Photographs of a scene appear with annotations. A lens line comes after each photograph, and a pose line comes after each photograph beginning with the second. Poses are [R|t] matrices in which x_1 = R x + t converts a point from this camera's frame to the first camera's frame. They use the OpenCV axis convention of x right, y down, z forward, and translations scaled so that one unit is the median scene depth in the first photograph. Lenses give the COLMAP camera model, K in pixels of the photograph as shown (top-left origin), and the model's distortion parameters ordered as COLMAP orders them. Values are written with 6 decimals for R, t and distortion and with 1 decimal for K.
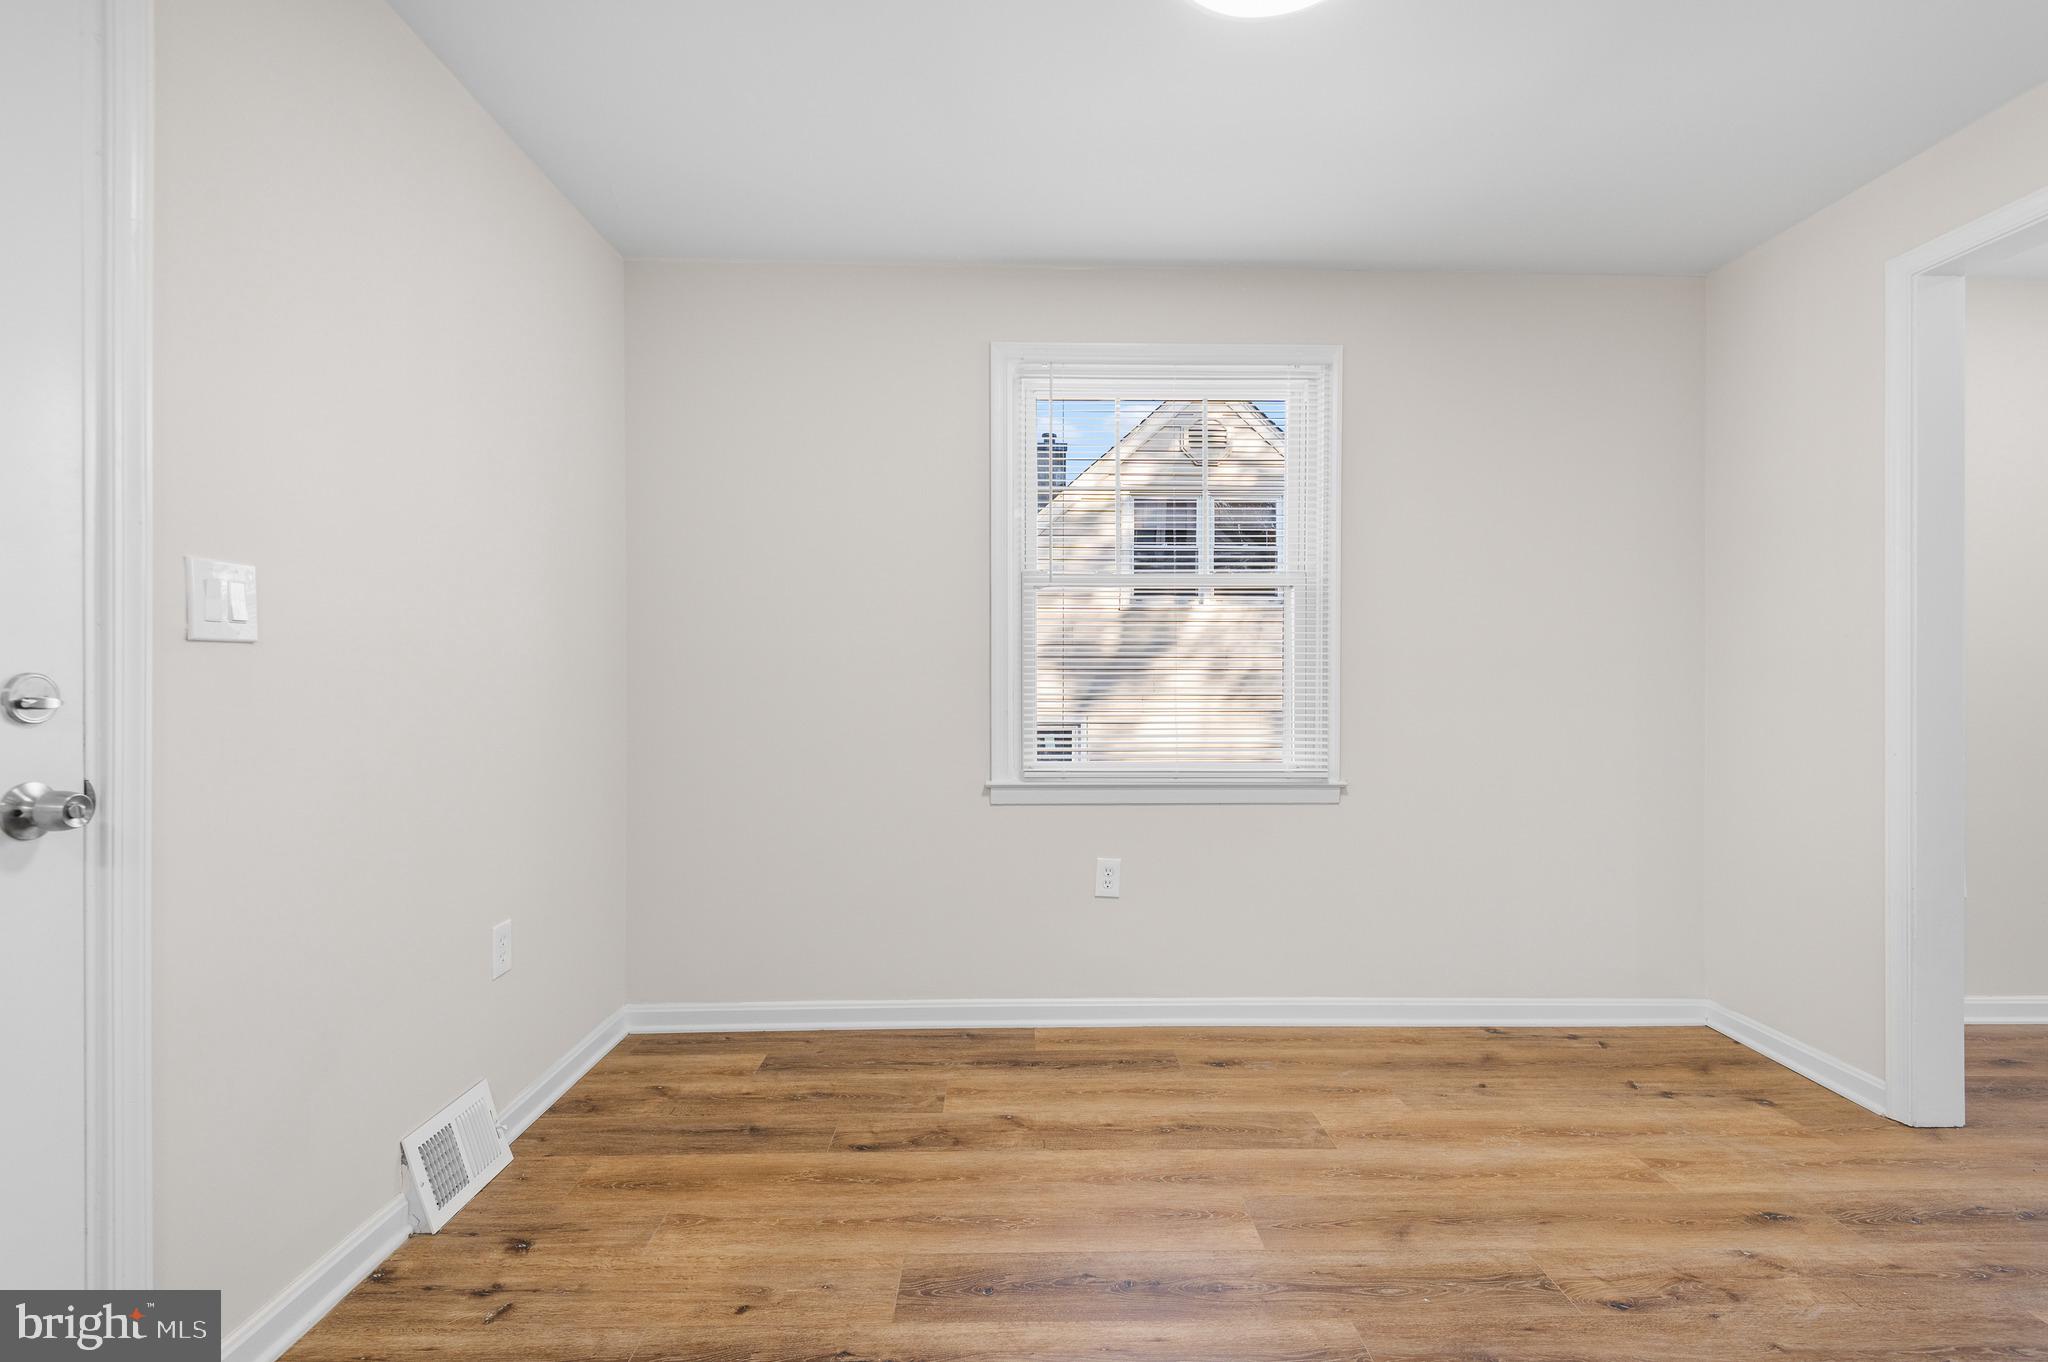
lens RADIAL K [[922.3, 0, 1032.2], [0, 922.3, 673.0], [0, 0, 1]] dist [0.025132, -0.013179]
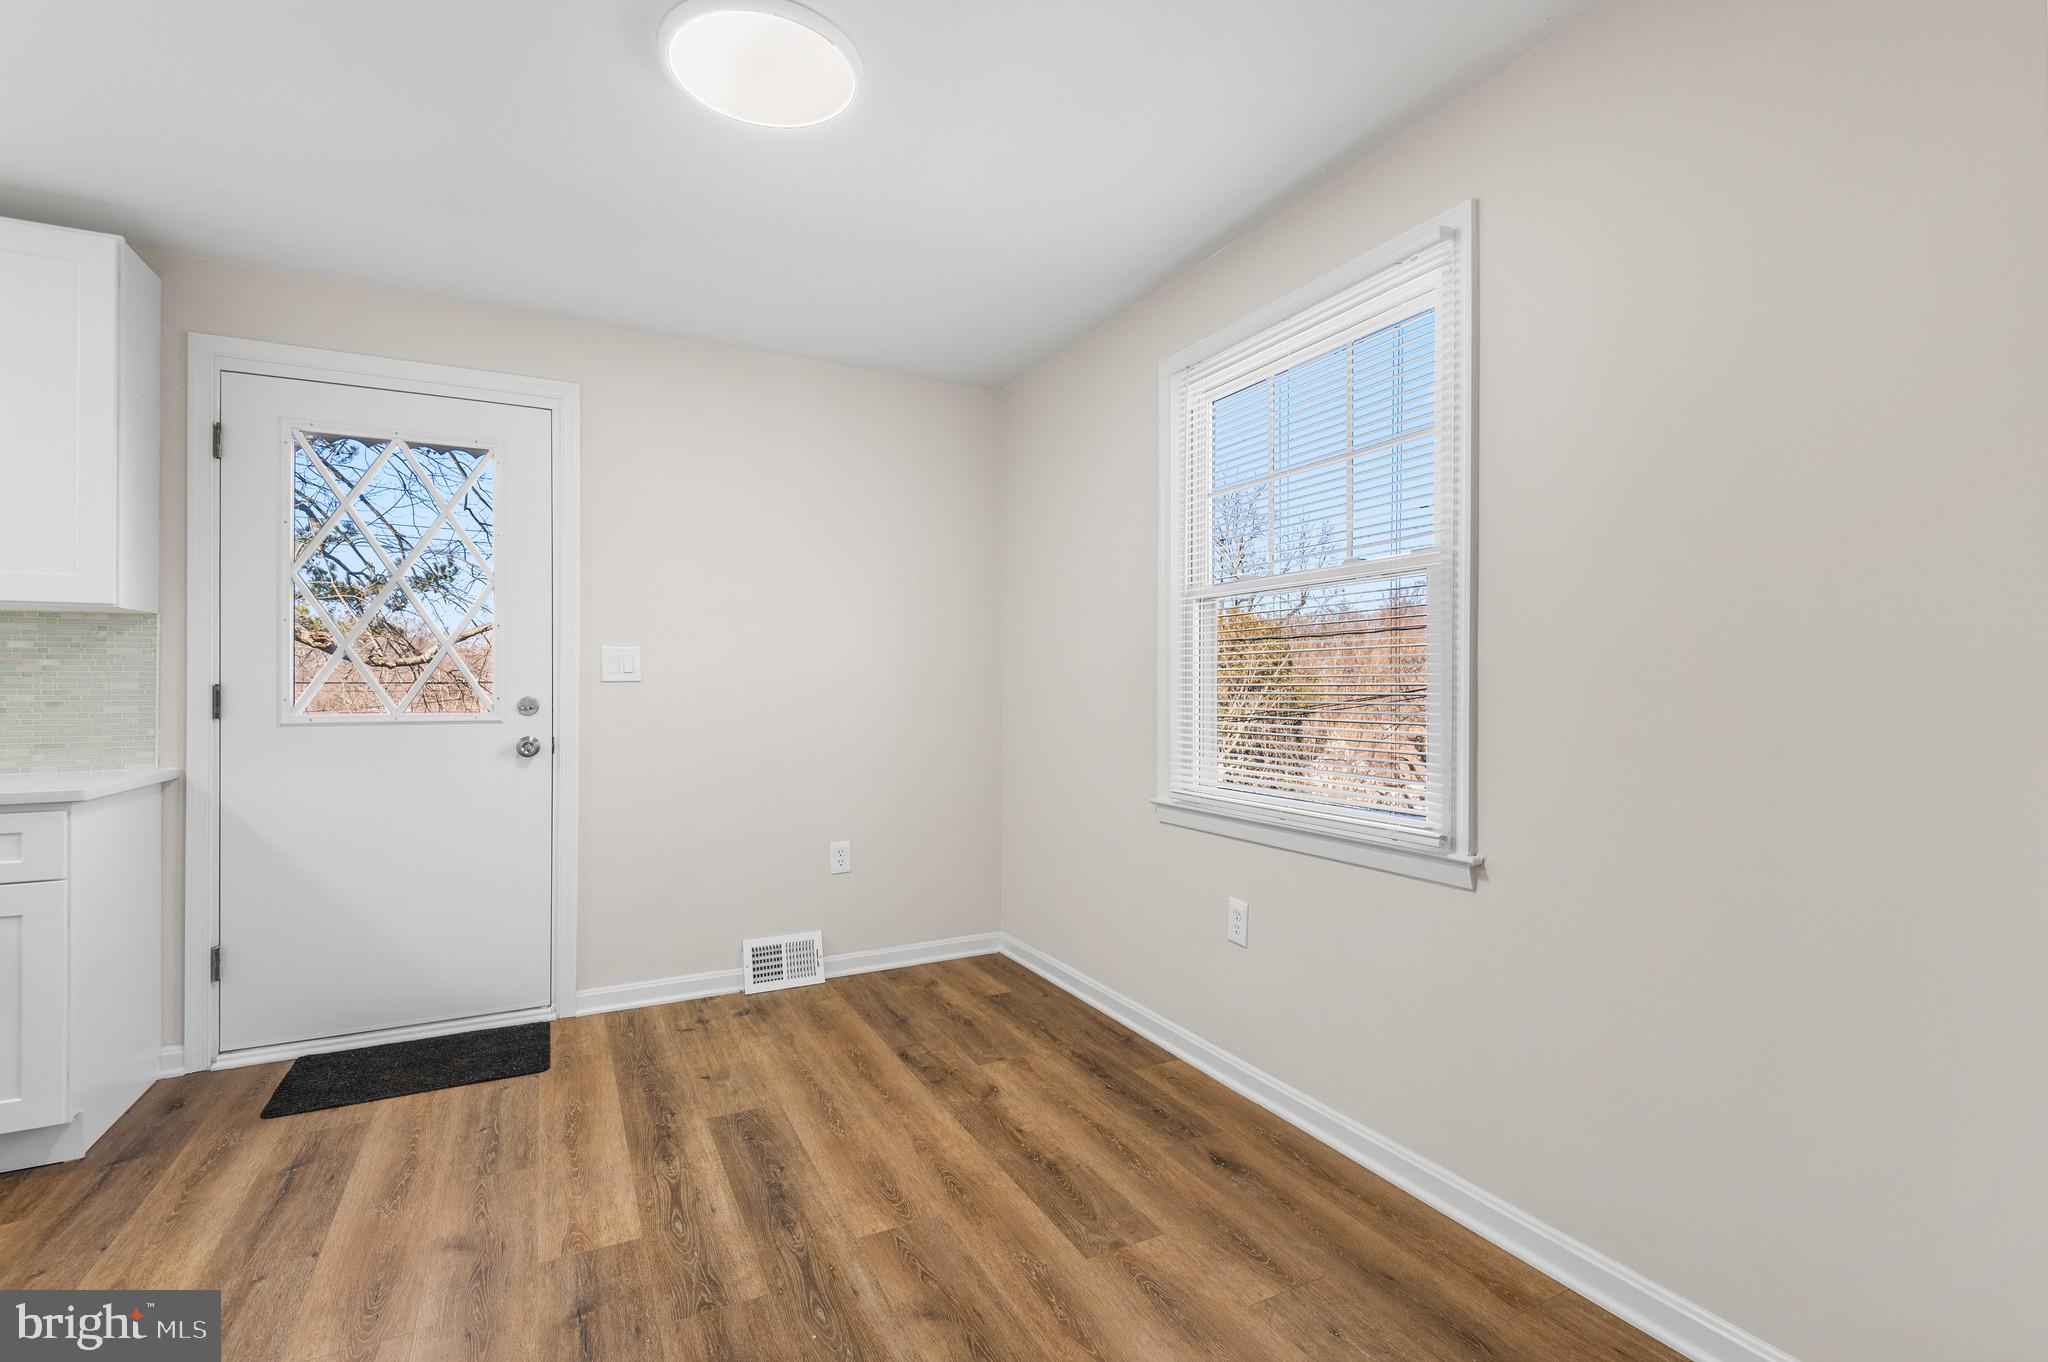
lens RADIAL K [[922.3, 0, 1037.6], [0, 922.3, 684.8], [0, 0, 1]] dist [0.025132, -0.013179]
pose [[0.456558, 0.003405, -0.889687, 0.975938], [0.005754, 0.999960, 0.006780, -0.016298], [0.889675, -0.008215, 0.456520, 0.531337]]
